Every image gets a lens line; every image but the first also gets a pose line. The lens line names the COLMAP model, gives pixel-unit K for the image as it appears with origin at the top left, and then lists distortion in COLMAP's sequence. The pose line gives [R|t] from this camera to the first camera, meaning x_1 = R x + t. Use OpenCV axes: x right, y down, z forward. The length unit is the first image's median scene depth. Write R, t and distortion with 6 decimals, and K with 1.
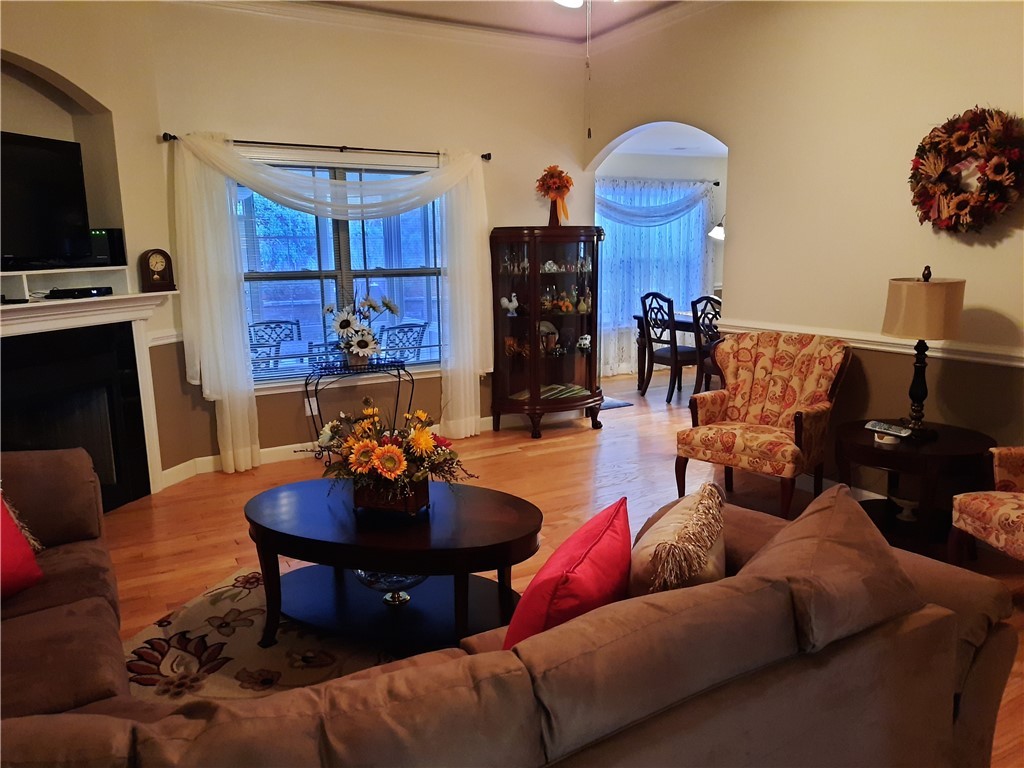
lens RADIAL K [[755.7, 0, 510.8], [0, 755.7, 388.6], [0, 0, 1]] dist [0.064240, -0.025113]
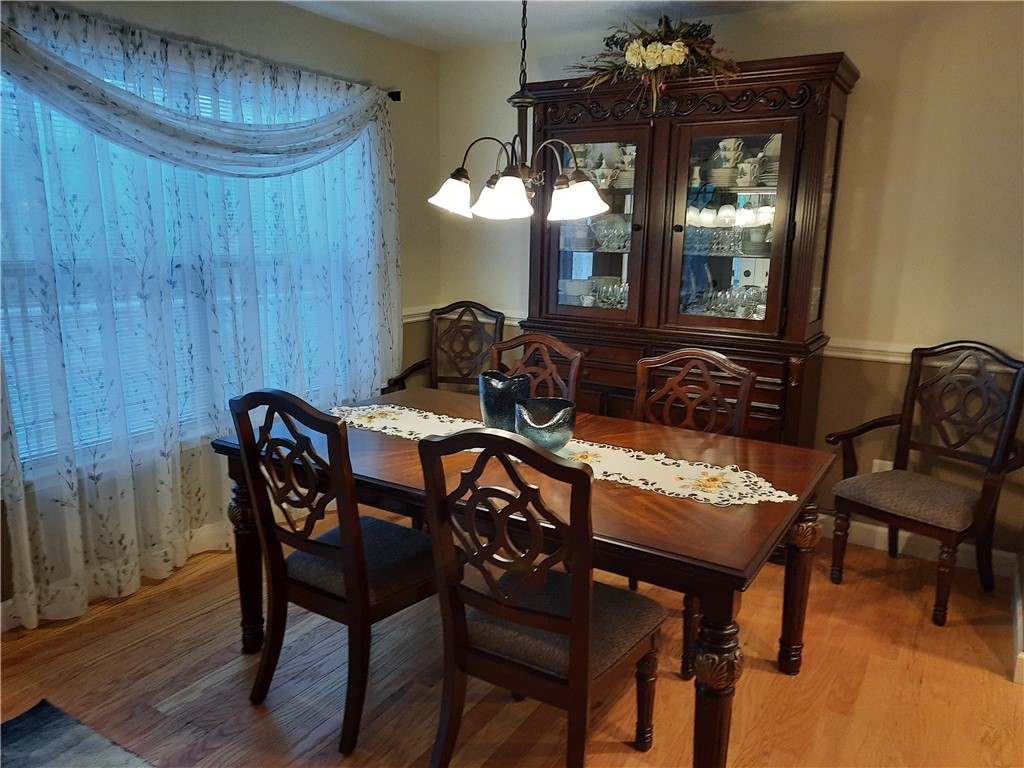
lens RADIAL K [[755.7, 0, 513.4], [0, 755.7, 383.3], [0, 0, 1]] dist [0.064240, -0.025113]
pose [[0.880839, -0.066141, 0.468774, 0.126103], [0.057108, 0.997807, 0.033477, -0.127325], [-0.469960, -0.002717, 0.882684, 0.664177]]
